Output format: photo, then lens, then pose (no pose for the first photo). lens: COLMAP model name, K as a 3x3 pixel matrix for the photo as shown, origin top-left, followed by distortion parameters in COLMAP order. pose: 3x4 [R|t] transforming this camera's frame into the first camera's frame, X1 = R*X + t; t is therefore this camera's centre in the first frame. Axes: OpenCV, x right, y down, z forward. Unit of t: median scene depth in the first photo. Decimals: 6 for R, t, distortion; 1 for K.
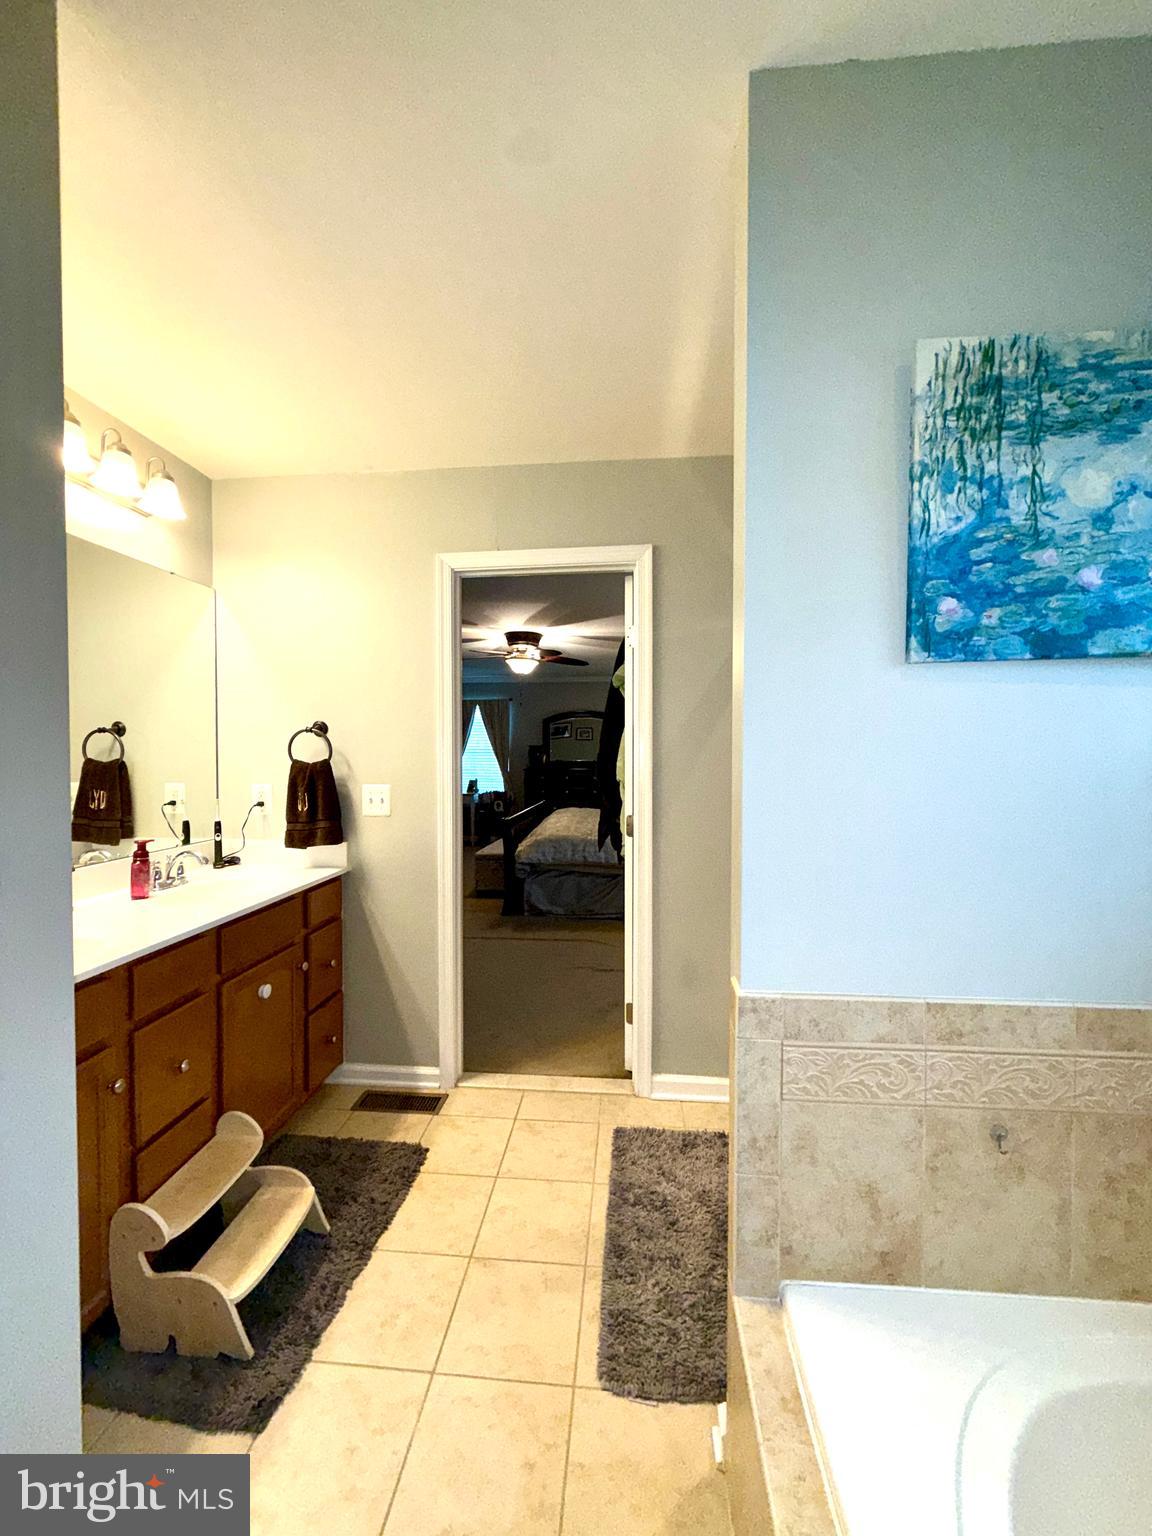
lens RADIAL K [[617.8, 0, 575.5], [0, 617.8, 764.8], [0, 0, 1]] dist [-0.000052, -0.000003]
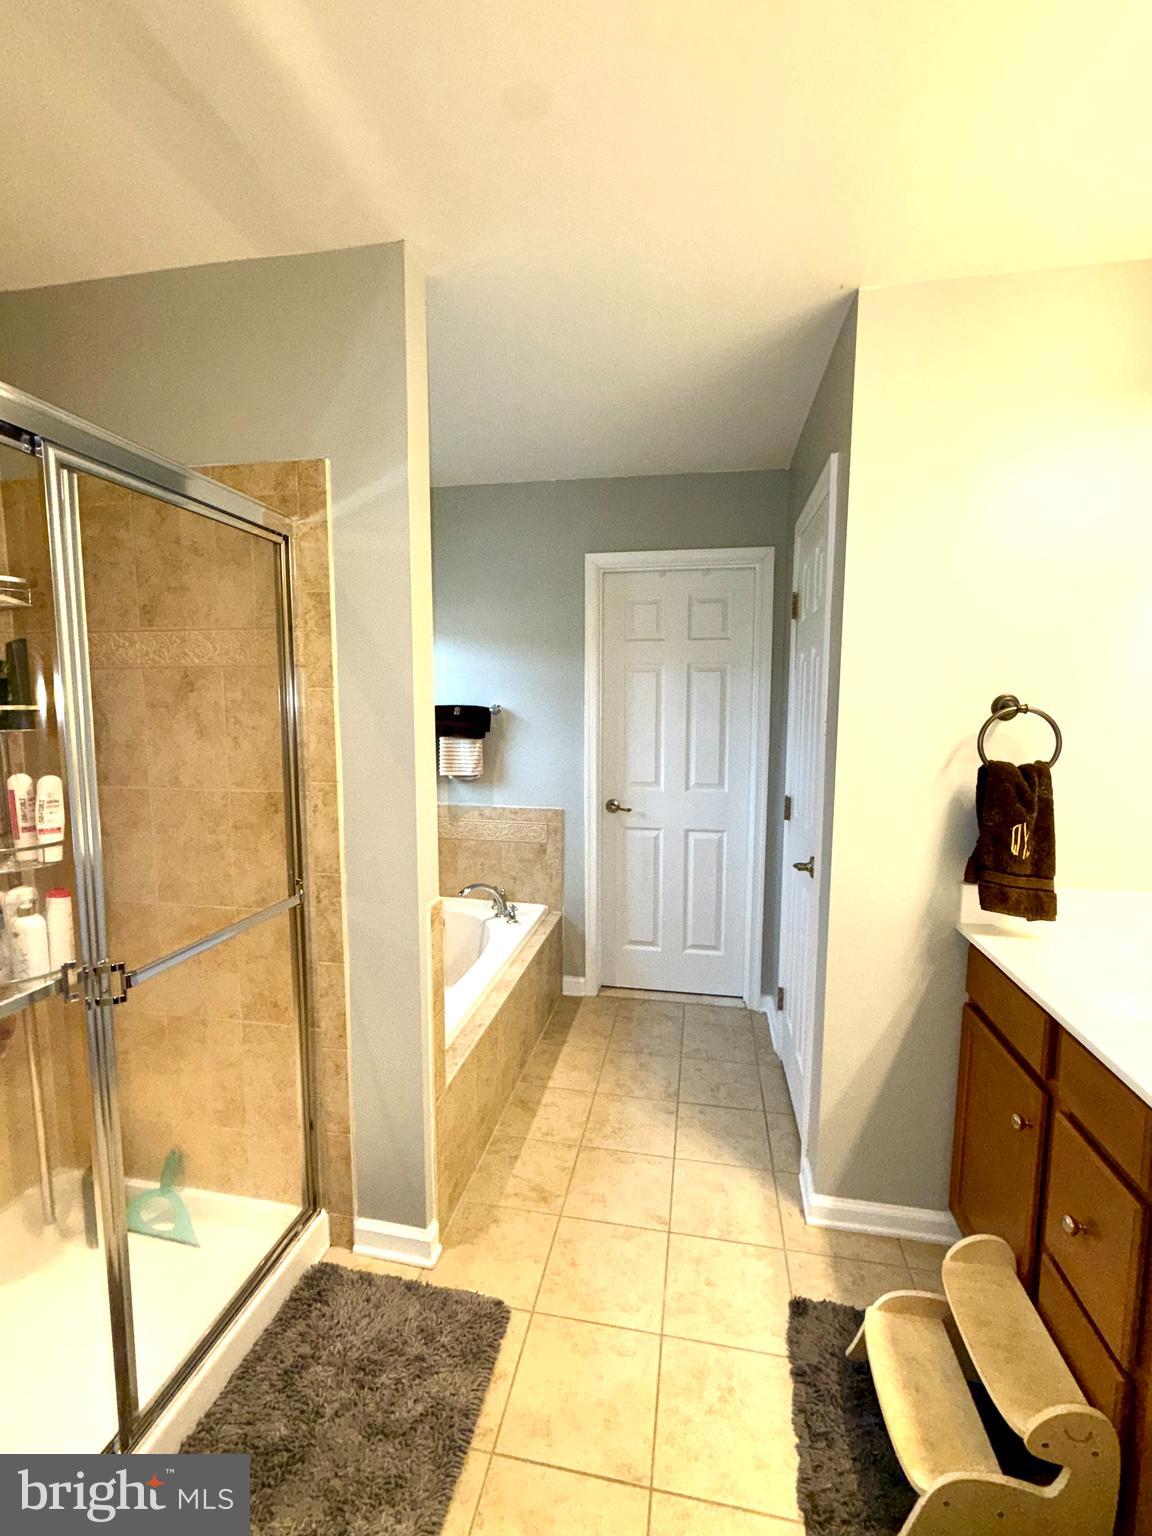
lens RADIAL K [[668.4, 0, 573.9], [0, 668.4, 769.7], [0, 0, 1]] dist [-0.002112, 0.001507]
pose [[-0.995348, -0.008745, 0.095951, -0.163045], [0.003061, 0.992500, 0.122203, -0.111502], [-0.096300, 0.121929, -0.987856, 1.832210]]
